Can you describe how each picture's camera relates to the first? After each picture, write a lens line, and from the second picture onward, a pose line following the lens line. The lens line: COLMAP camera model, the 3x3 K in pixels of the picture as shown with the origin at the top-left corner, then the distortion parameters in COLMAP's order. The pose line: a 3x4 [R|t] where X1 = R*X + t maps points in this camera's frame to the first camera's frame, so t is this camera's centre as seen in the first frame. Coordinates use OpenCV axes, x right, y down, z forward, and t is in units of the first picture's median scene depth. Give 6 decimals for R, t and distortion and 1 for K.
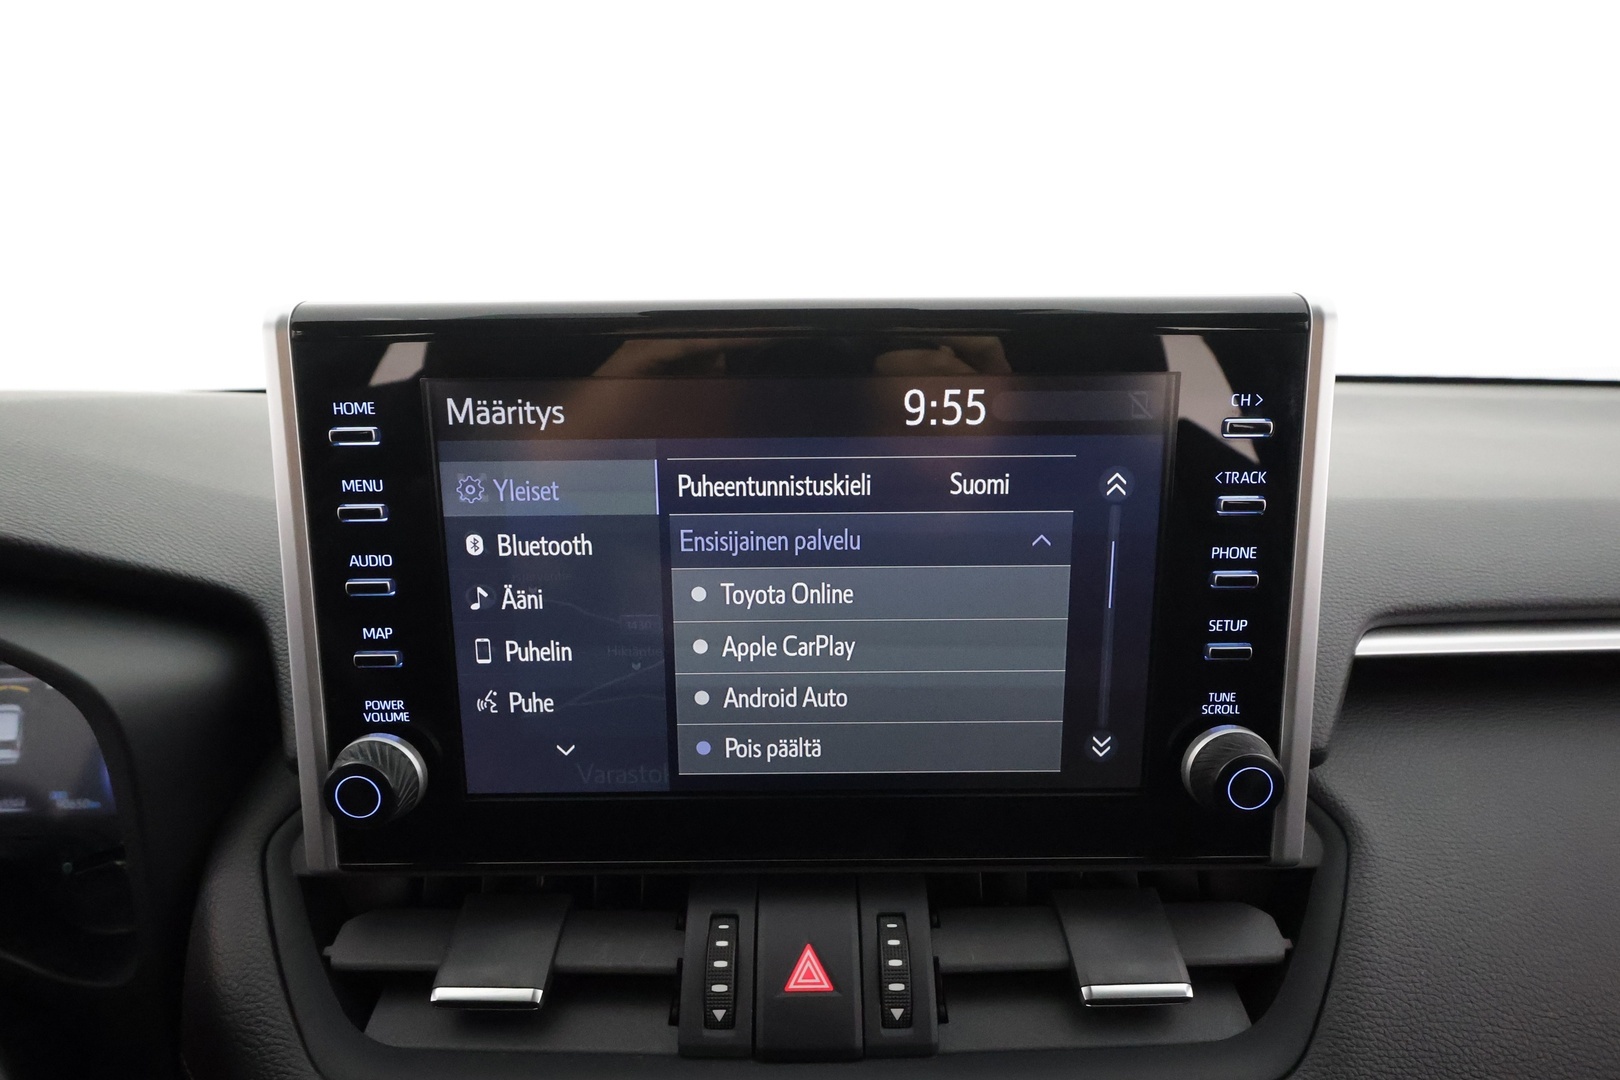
lens RADIAL K [[825.3, 0, 812.2], [0, 825.3, 528.6], [0, 0, 1]] dist [0.001350, 0.000740]
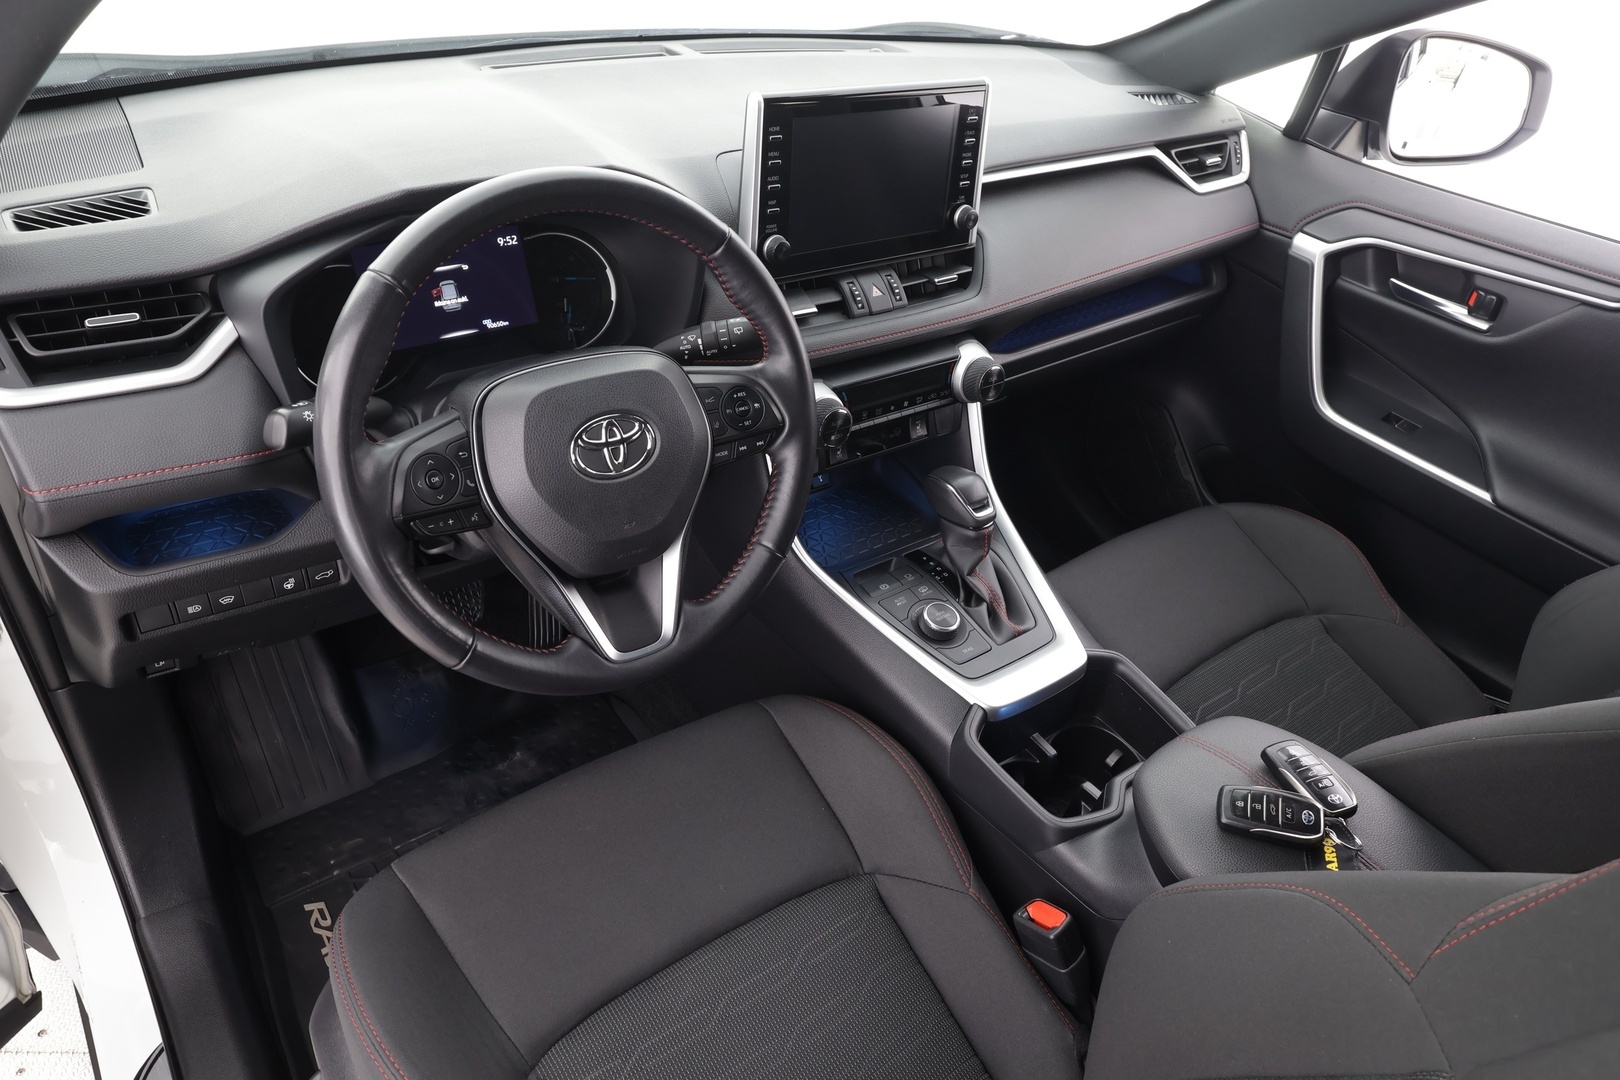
lens RADIAL K [[1072.6, 0, 810.0], [0, 1072.6, 540.0], [0, 0, 1]] dist [0.017115, 0.000083]
pose [[0.797621, -0.271833, 0.538430, -2.964105], [0.049999, 0.919411, 0.390108, -0.283302], [-0.601083, -0.284238, 0.746933, -2.527073]]
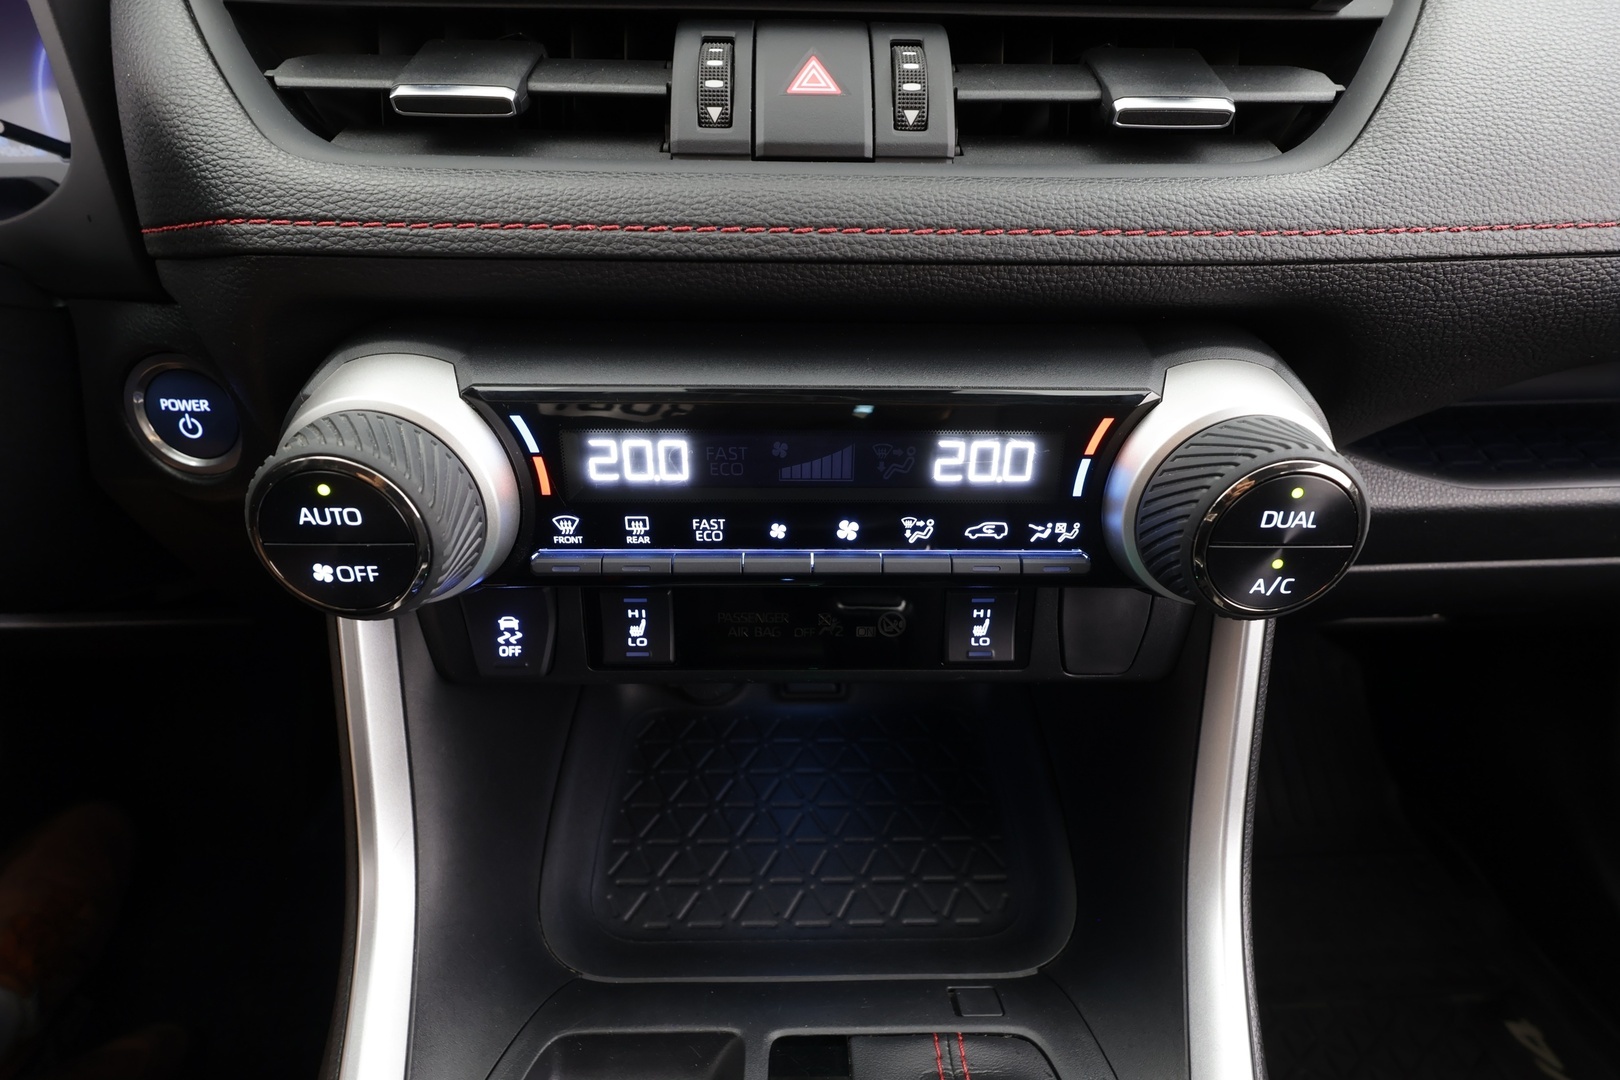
lens RADIAL K [[749.4, 0, 810.0], [0, 749.4, 540.0], [0, 0, 1]] dist [-0.002124, 0.000434]
pose [[0.999757, 0.011123, 0.019021, -0.018300], [-0.016314, 0.953904, 0.299670, 0.772644], [-0.014811, -0.299907, 0.953853, 0.076917]]
